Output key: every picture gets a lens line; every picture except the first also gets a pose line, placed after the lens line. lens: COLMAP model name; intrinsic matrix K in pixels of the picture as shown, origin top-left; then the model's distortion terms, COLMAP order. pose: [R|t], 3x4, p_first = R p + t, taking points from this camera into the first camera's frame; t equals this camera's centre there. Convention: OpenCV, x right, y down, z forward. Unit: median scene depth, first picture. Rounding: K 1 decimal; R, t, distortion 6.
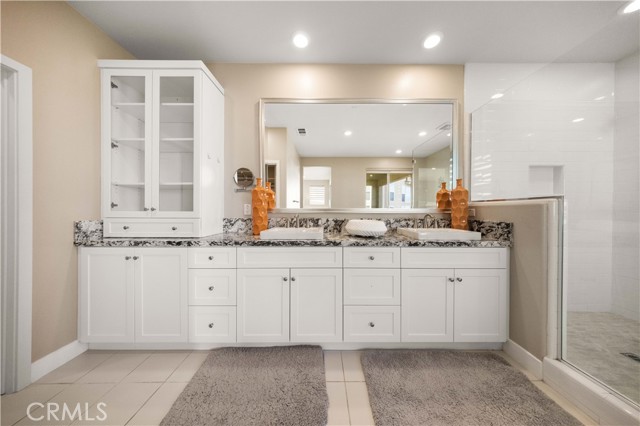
lens RADIAL K [[184.8, 0, 322.4], [0, 184.8, 212.3], [0, 0, 1]] dist [0.000294, -0.000011]
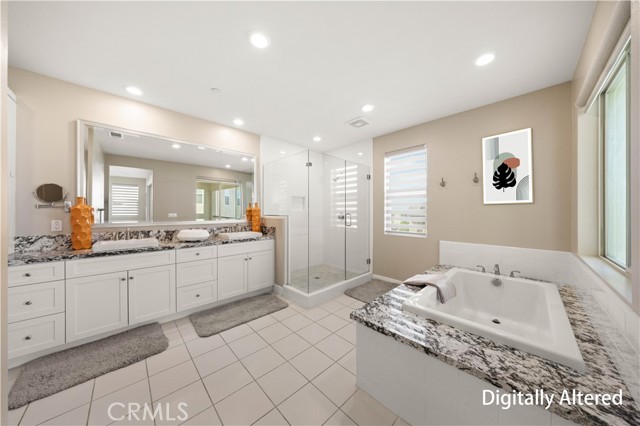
lens RADIAL K [[202.6, 0, 322.3], [0, 202.6, 212.0], [0, 0, 1]] dist [-0.007070, -0.000034]
pose [[0.710335, -0.000354, 0.703864, -0.191685], [0.005080, 0.999976, -0.004623, -0.099144], [-0.703845, 0.006860, 0.710320, -0.970741]]
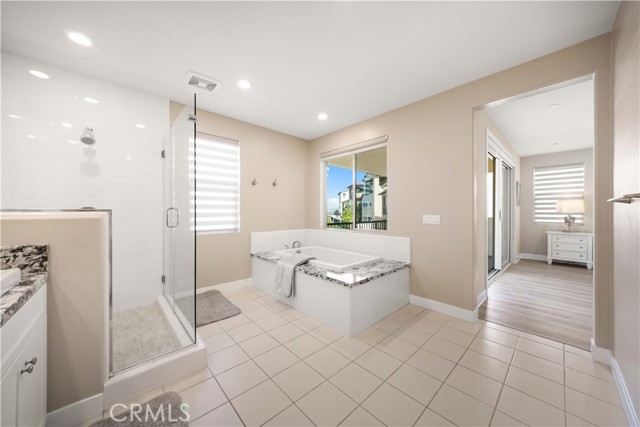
lens RADIAL K [[219.5, 0, 320.9], [0, 219.5, 213.7], [0, 0, 1]] dist [-0.000712, -0.000063]
pose [[-0.684748, -0.009816, 0.728714, -0.271132], [0.002392, 0.999874, 0.015717, -0.069122], [-0.728776, 0.012505, -0.684638, 0.805958]]
